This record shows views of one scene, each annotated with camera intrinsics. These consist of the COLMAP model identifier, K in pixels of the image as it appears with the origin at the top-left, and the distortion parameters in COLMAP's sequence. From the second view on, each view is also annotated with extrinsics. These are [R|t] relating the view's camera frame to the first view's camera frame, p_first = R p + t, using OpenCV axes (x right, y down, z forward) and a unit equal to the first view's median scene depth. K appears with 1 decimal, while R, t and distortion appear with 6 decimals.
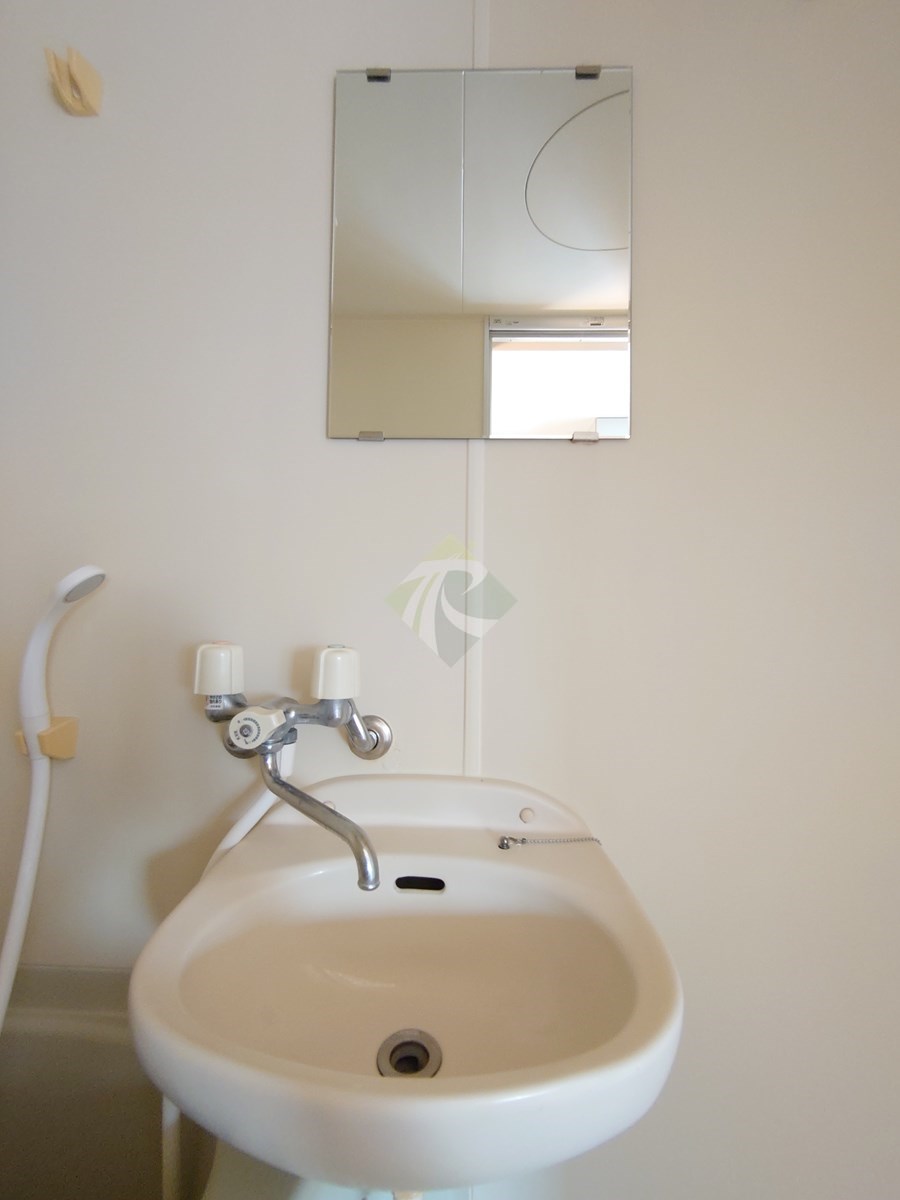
lens RADIAL K [[512.2, 0, 450.0], [0, 512.2, 600.0], [0, 0, 1]] dist [0.003362, -0.000406]
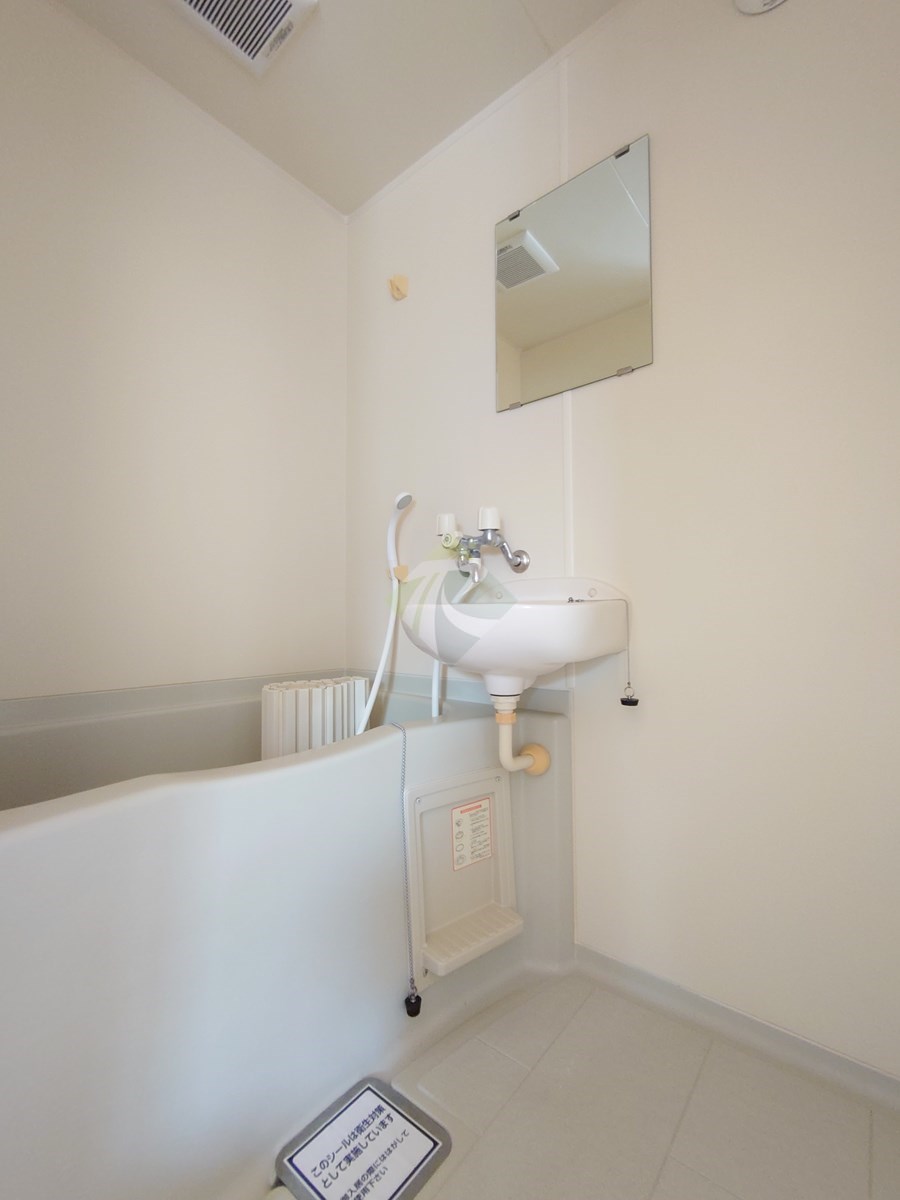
lens RADIAL K [[512.2, 0, 450.0], [0, 512.2, 600.0], [0, 0, 1]] dist [0.003362, -0.000406]
pose [[0.785413, -0.042322, -0.617524, 0.841643], [0.036403, 0.999091, -0.022173, 0.458075], [0.617901, -0.005065, 0.786239, -0.688748]]
